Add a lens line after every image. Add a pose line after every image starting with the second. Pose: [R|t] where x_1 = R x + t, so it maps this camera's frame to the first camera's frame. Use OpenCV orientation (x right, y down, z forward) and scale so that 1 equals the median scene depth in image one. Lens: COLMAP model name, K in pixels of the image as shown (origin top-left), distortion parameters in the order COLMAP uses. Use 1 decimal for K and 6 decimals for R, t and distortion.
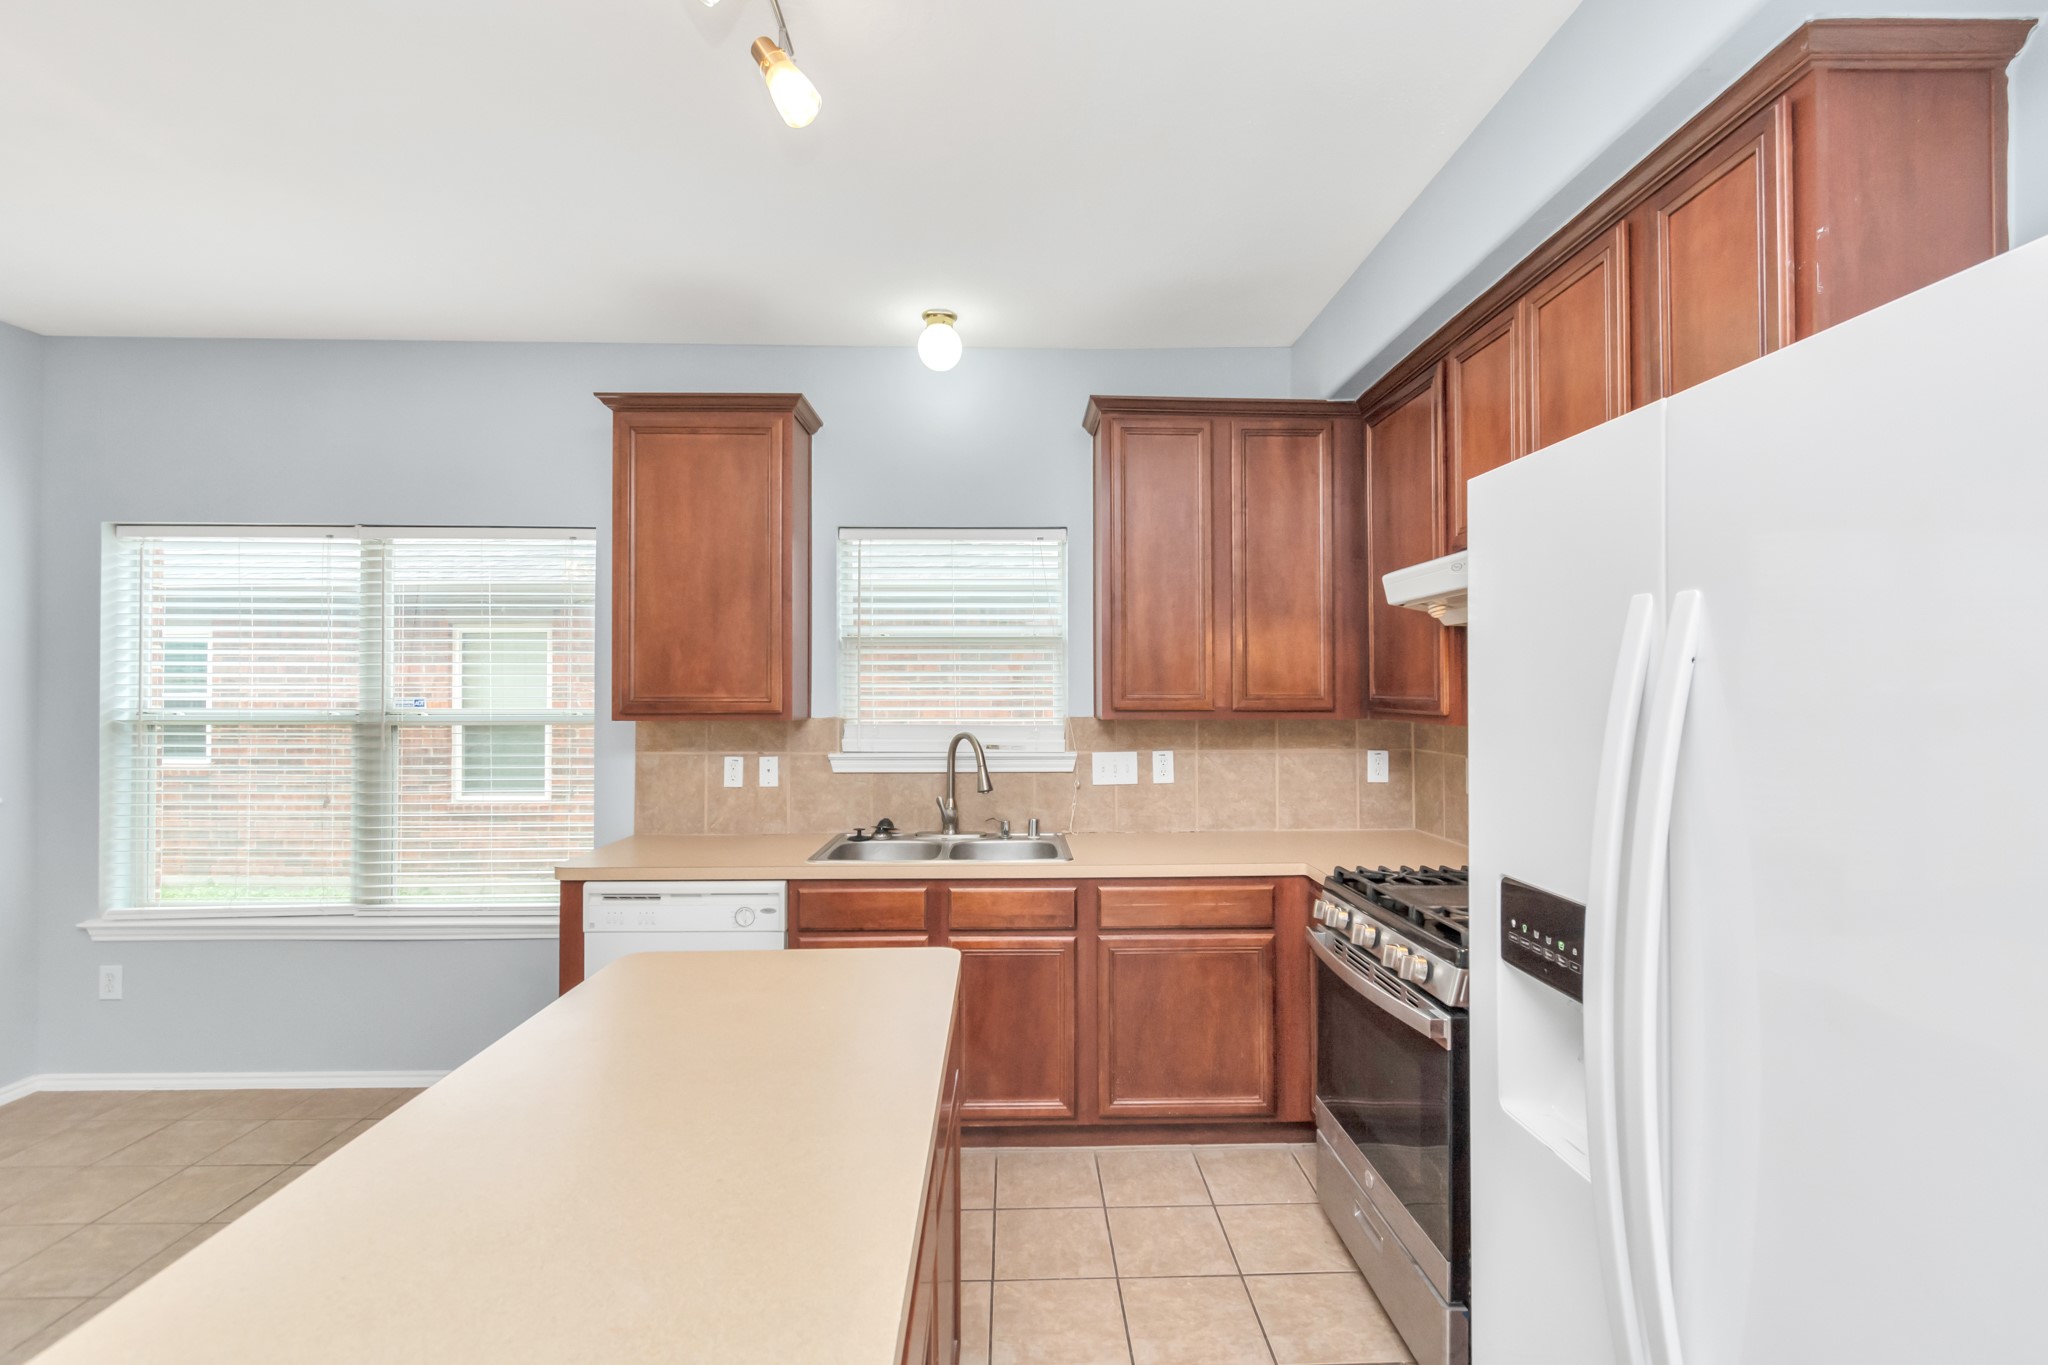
lens RADIAL K [[920.7, 0, 1046.2], [0, 920.7, 682.5], [0, 0, 1]] dist [0.000932, 0.000227]
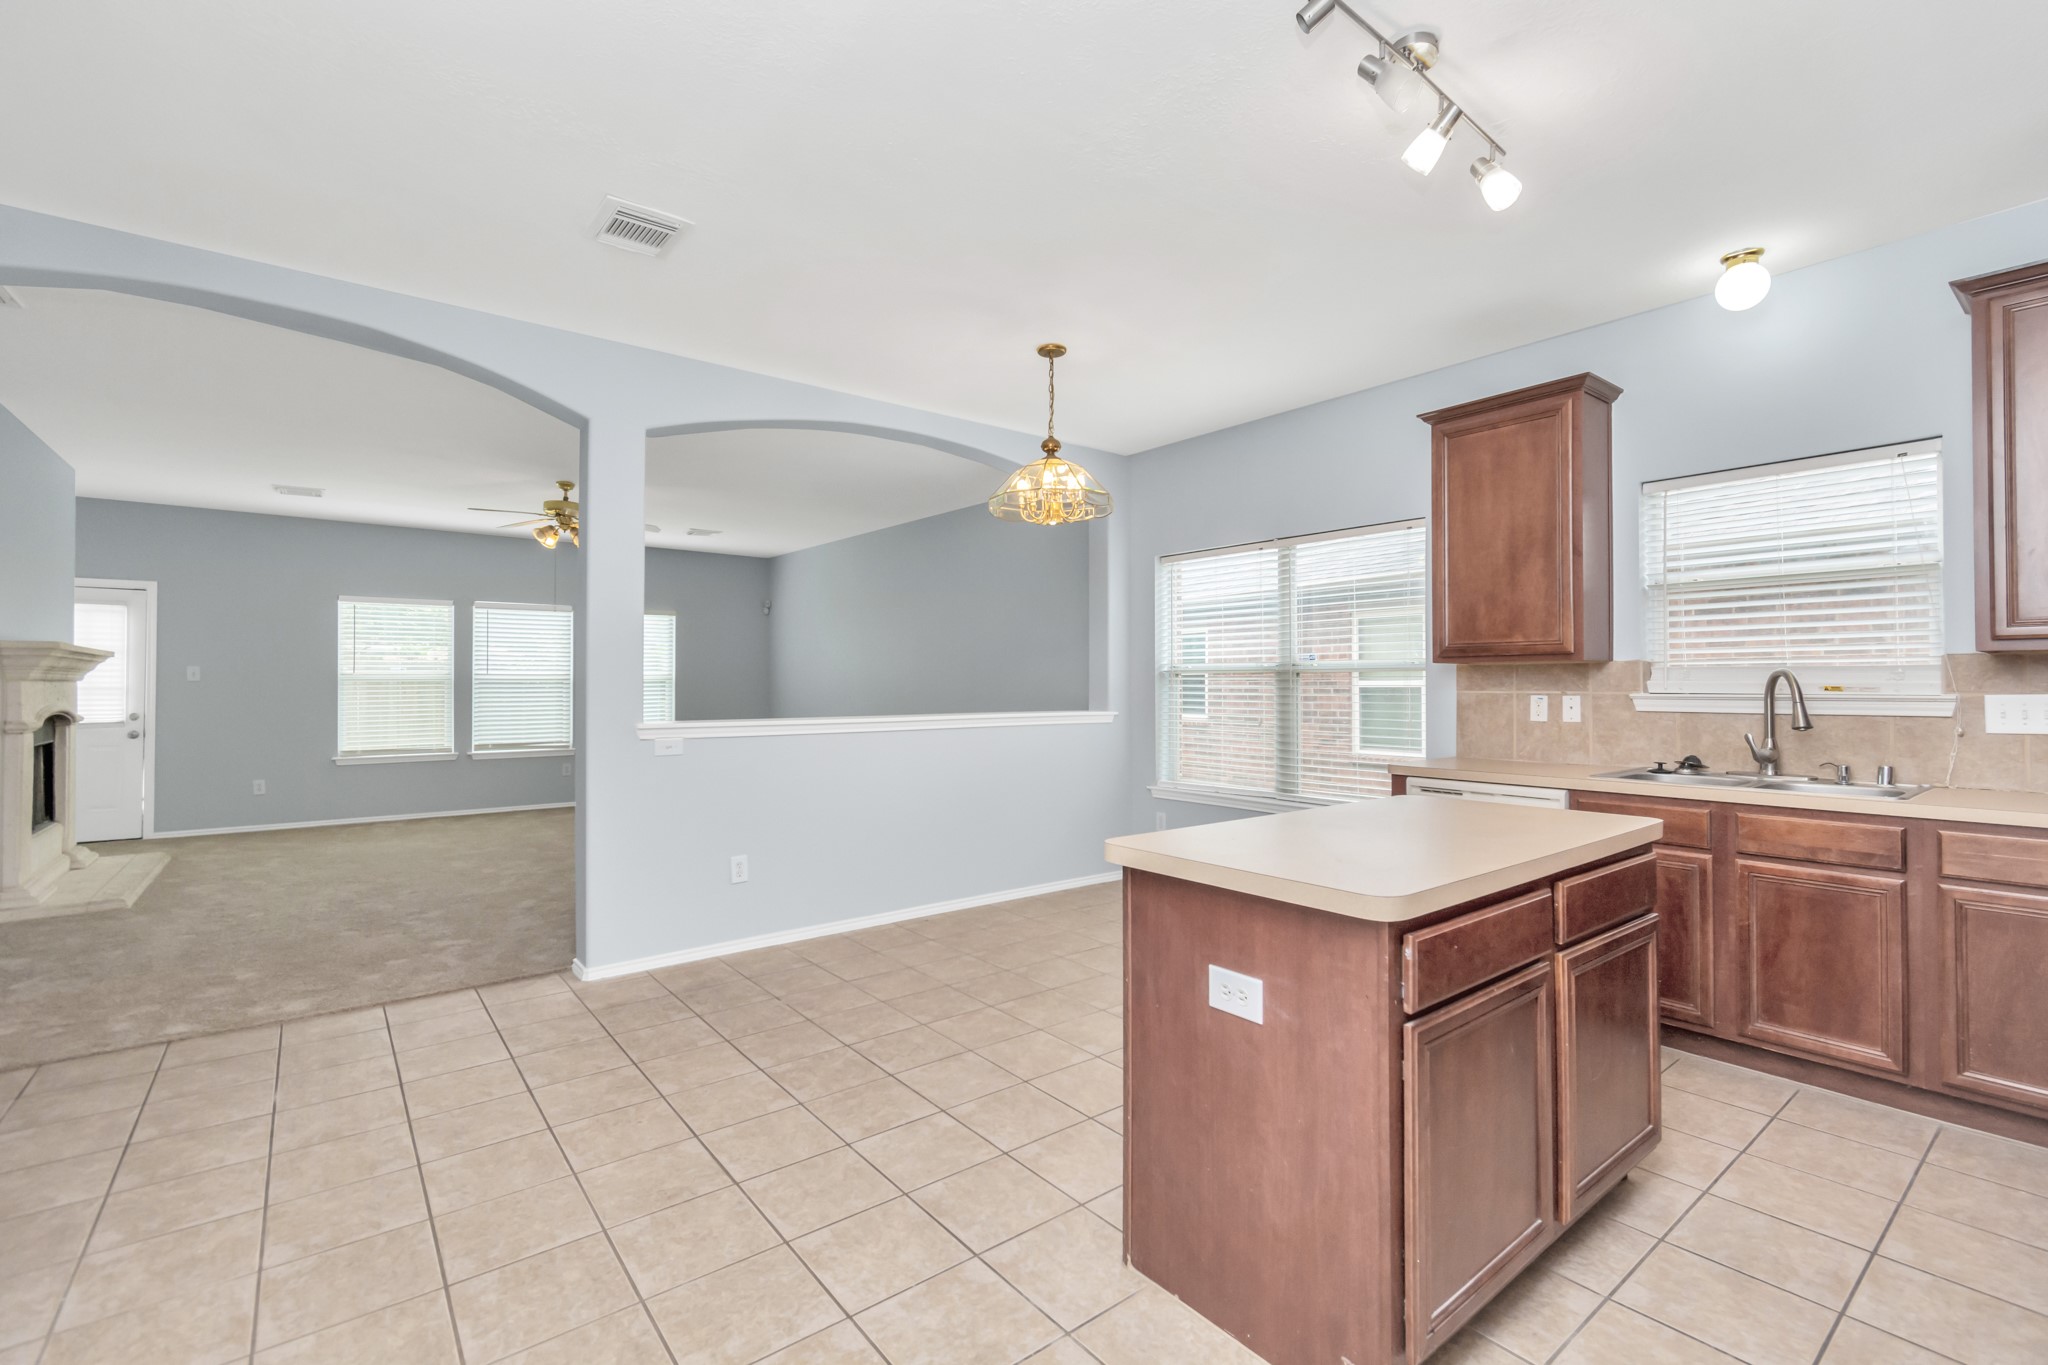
lens RADIAL K [[920.7, 0, 1021.9], [0, 920.7, 674.7], [0, 0, 1]] dist [0.000932, 0.000227]
pose [[0.590241, -0.011841, -0.807140, 0.223238], [0.008986, 0.999927, -0.008098, 0.059694], [0.807177, -0.002474, 0.590304, -0.225835]]
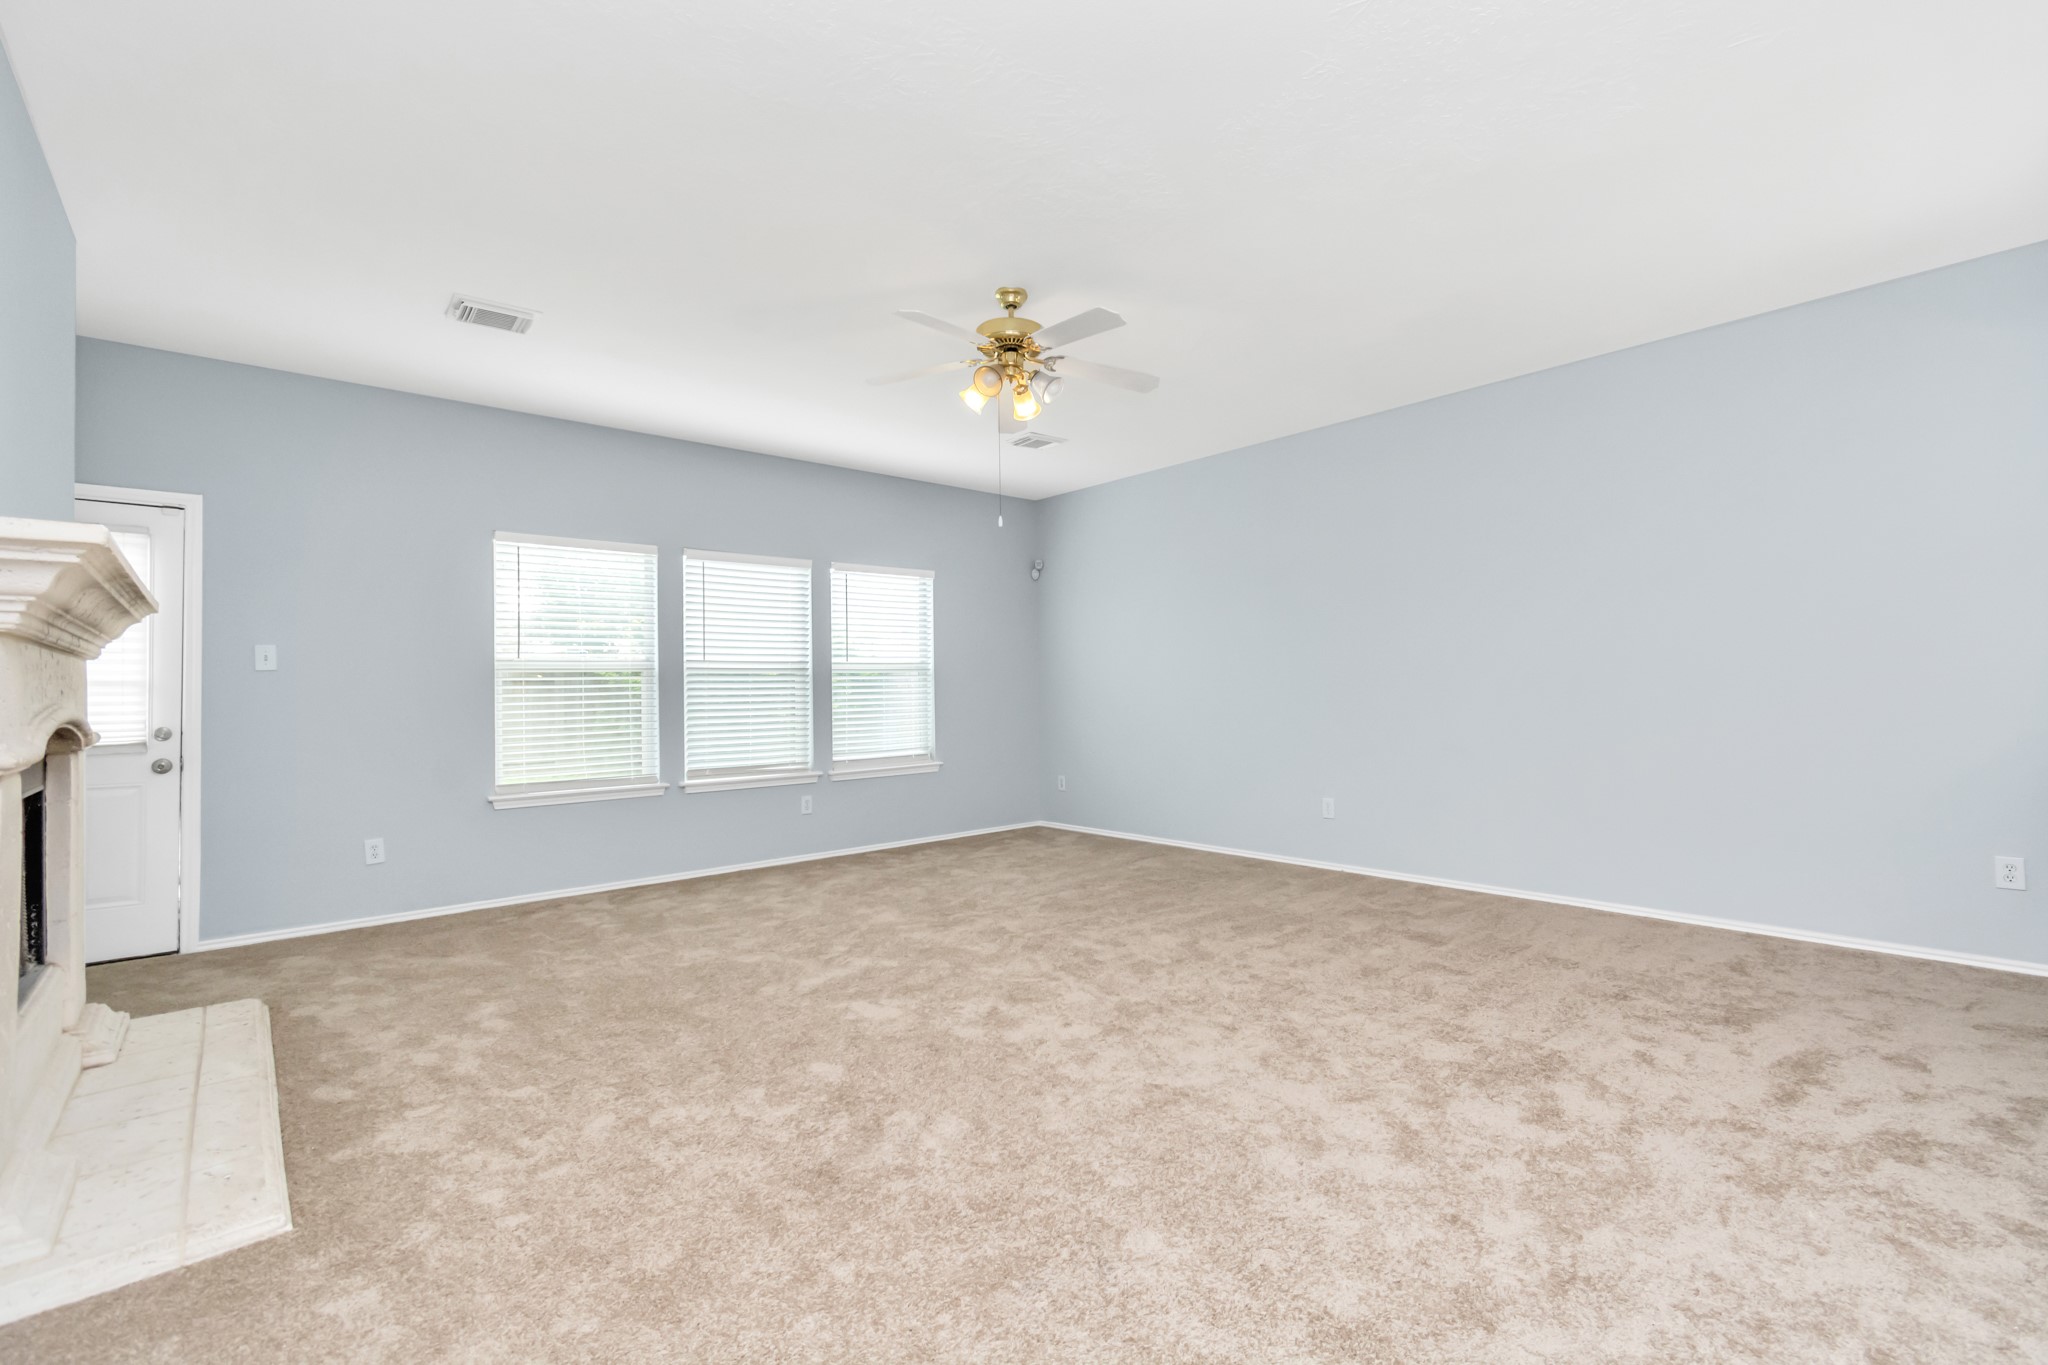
lens RADIAL K [[920.7, 0, 1027.7], [0, 920.7, 669.5], [0, 0, 1]] dist [0.000932, 0.000227]
pose [[0.631342, -0.032561, -0.774821, -1.248727], [0.023568, 0.999462, -0.022798, 0.095677], [0.775147, -0.003867, 0.631770, -0.548818]]
